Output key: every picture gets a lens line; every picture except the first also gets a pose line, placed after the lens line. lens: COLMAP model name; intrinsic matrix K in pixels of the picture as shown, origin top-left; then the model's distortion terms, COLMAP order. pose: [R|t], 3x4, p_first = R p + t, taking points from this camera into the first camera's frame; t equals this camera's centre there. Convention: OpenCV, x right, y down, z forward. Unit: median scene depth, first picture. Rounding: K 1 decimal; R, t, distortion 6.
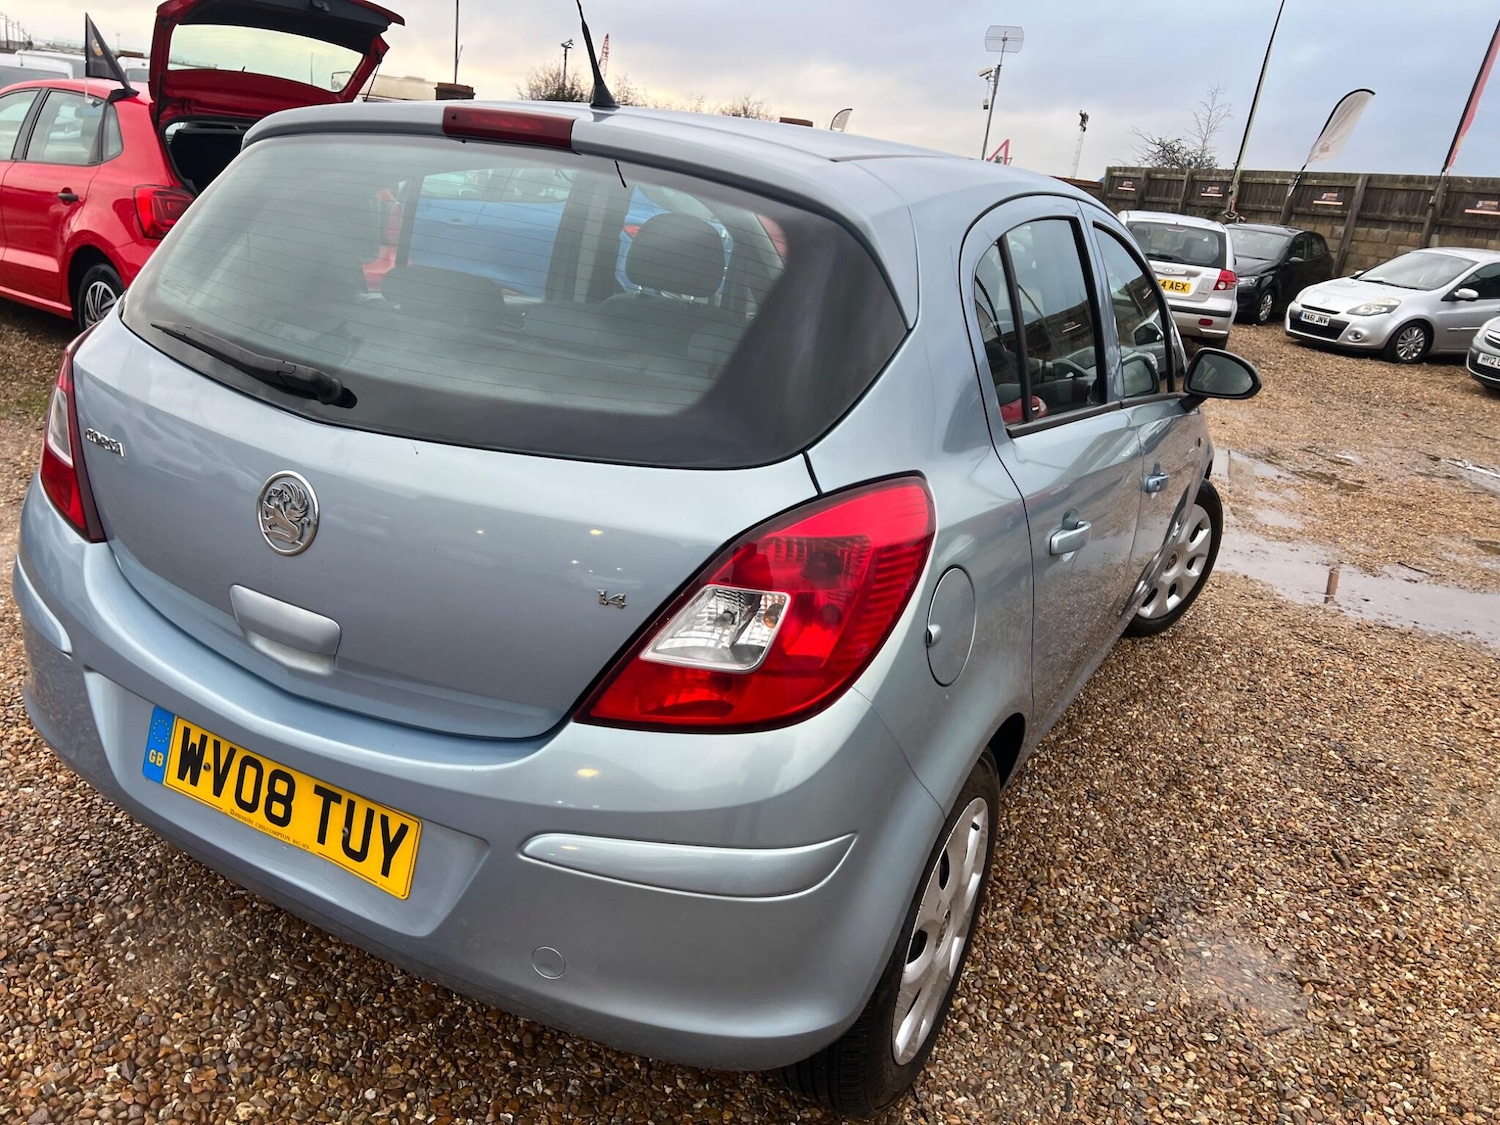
lens RADIAL K [[1125.3, 0, 759.9], [0, 1125.3, 549.6], [0, 0, 1]] dist [0.062324, -0.066729]
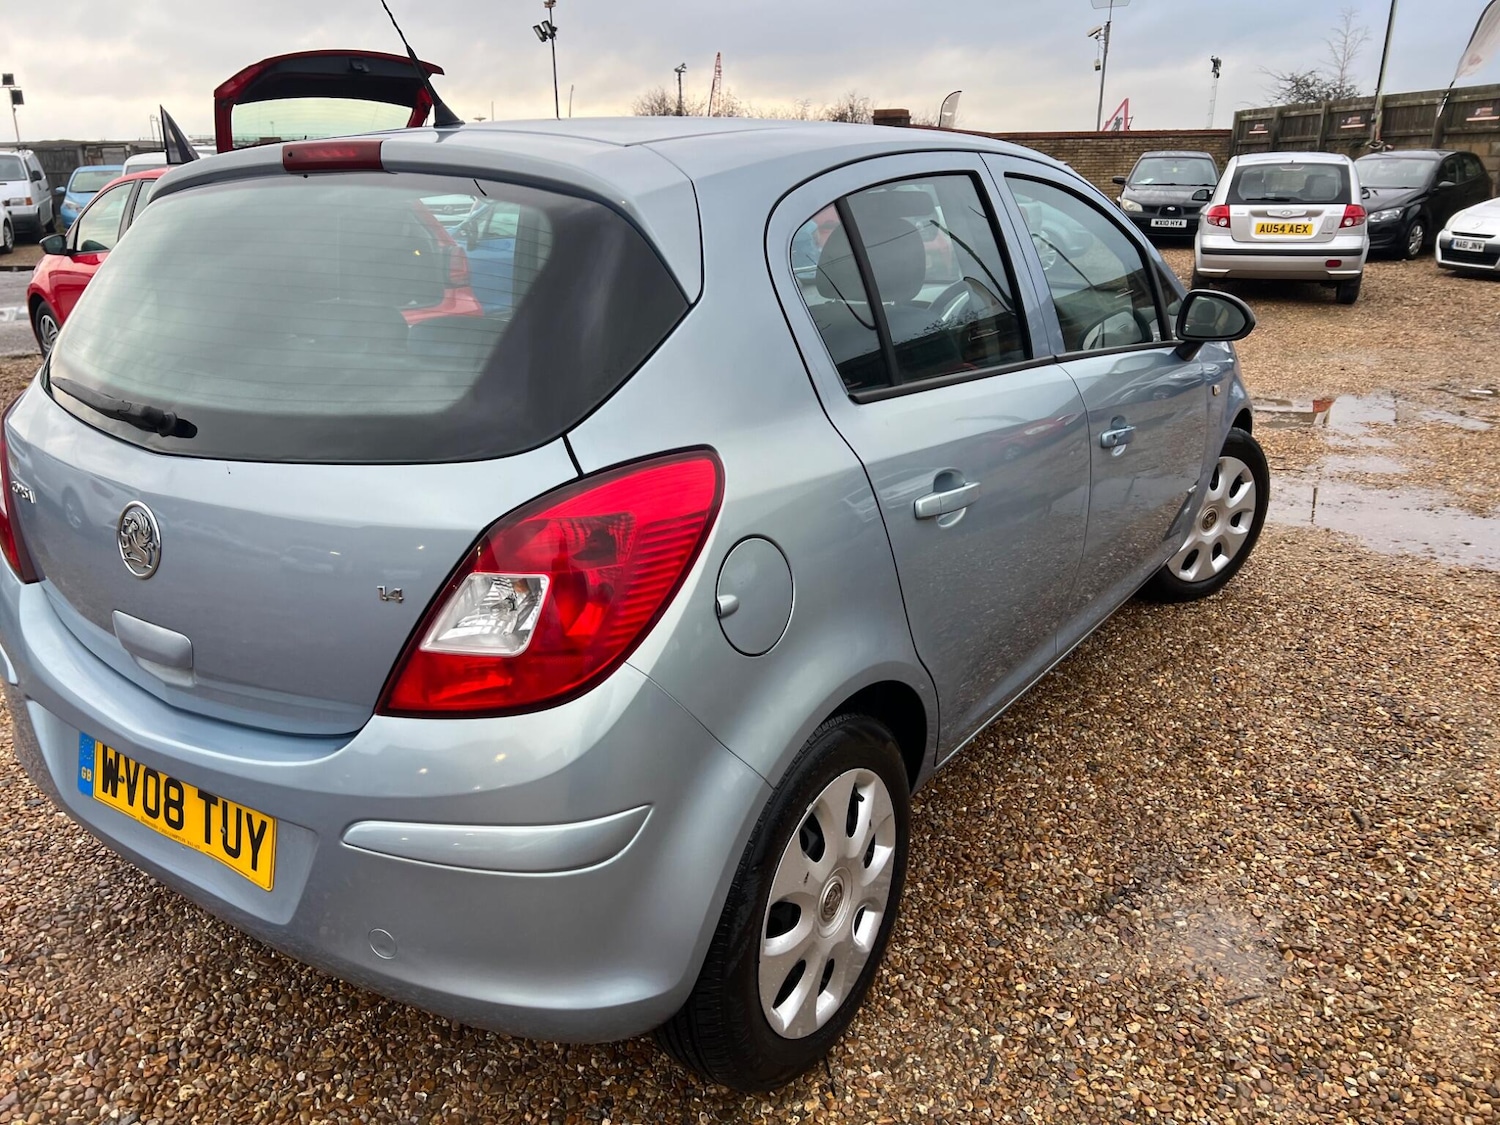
lens RADIAL K [[1125.3, 0, 742.6], [0, 1125.3, 567.0], [0, 0, 1]] dist [0.062324, -0.066729]
pose [[0.985106, -0.082347, -0.150945, 0.228739], [0.083689, 0.996489, 0.002548, 0.028335], [0.150205, -0.015142, 0.988539, 0.009528]]
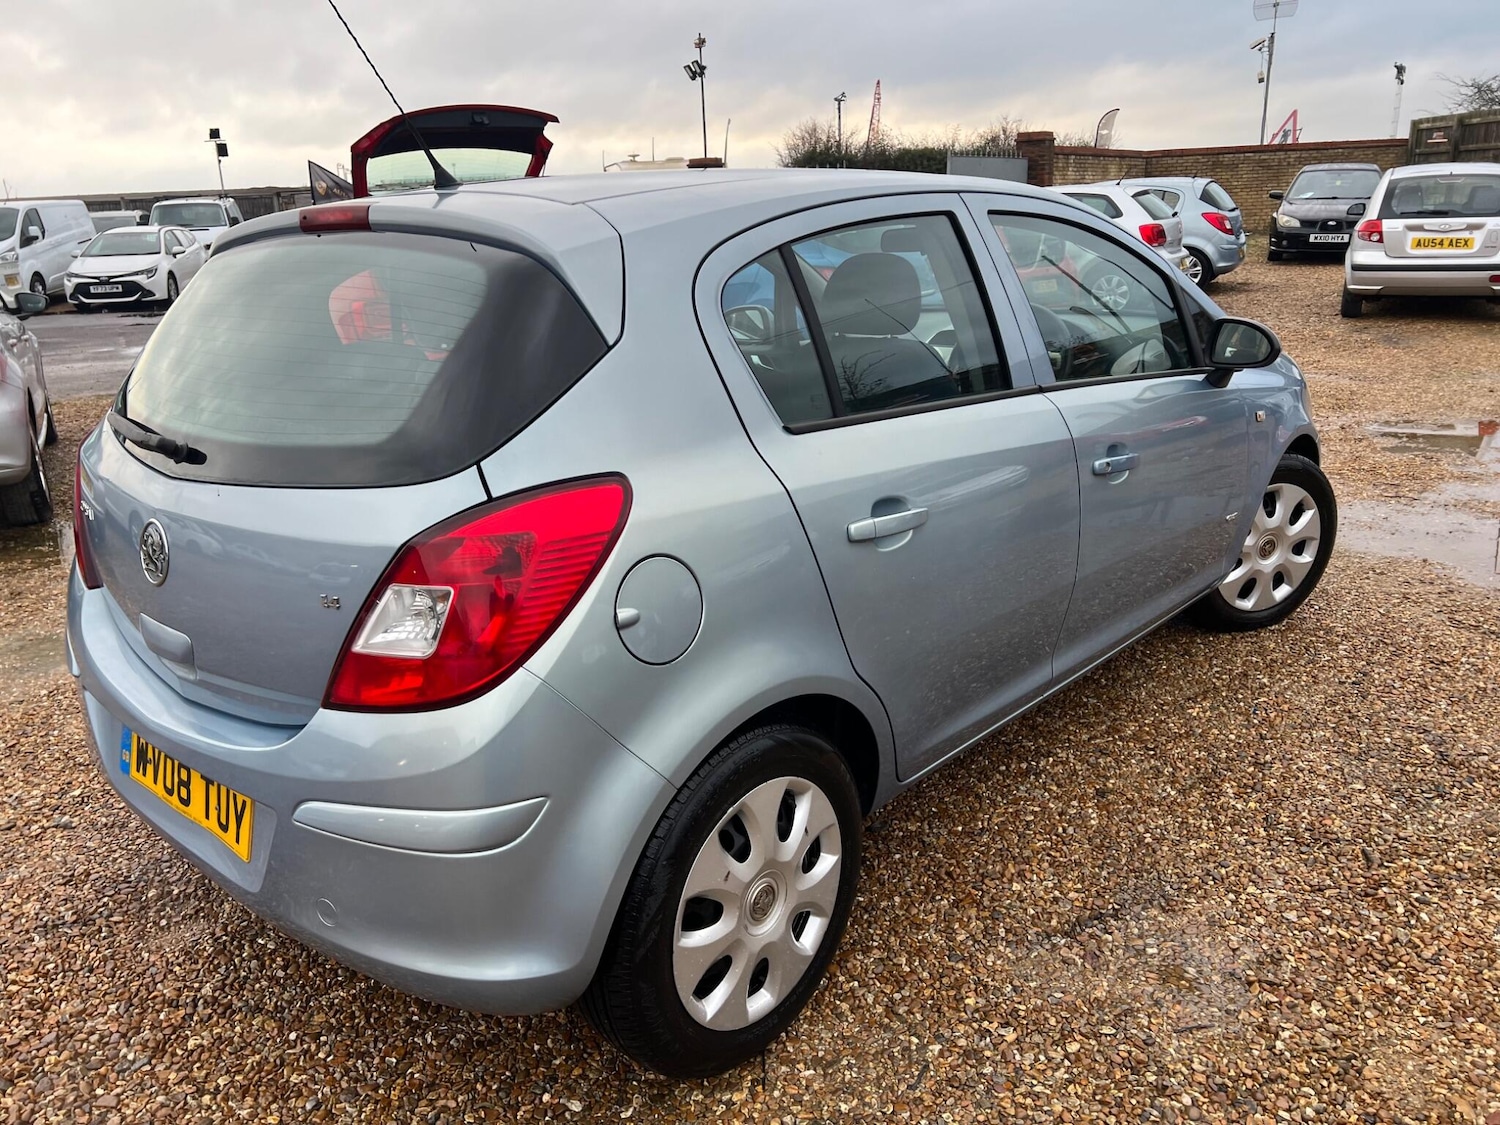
lens RADIAL K [[1125.3, 0, 742.1], [0, 1125.3, 551.7], [0, 0, 1]] dist [0.062324, -0.066729]
pose [[0.957172, -0.074466, -0.279781, 0.408848], [0.065668, 0.997011, -0.040704, 0.044719], [0.281976, 0.020588, 0.959201, -0.017769]]
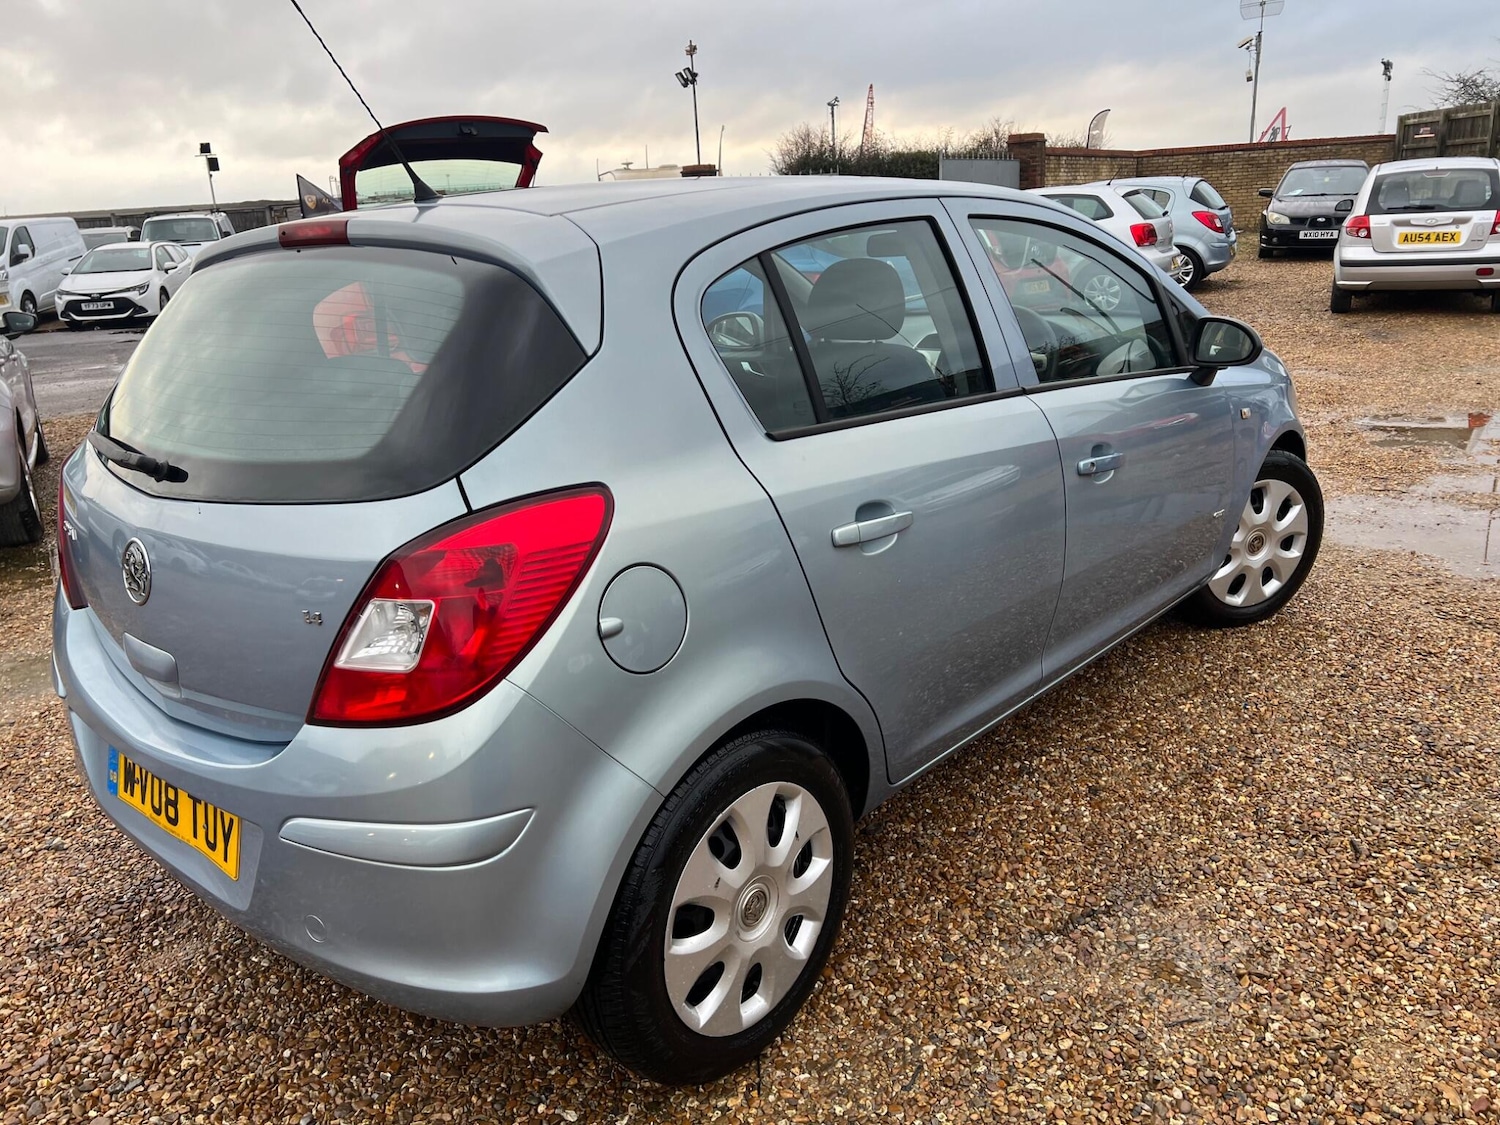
lens RADIAL K [[1125.3, 0, 759.4], [0, 1125.3, 553.9], [0, 0, 1]] dist [0.062324, -0.066729]
pose [[0.959006, -0.094500, -0.267164, 0.424543], [0.086248, 0.995368, -0.042480, 0.044830], [0.269941, 0.017696, 0.962714, -0.017580]]
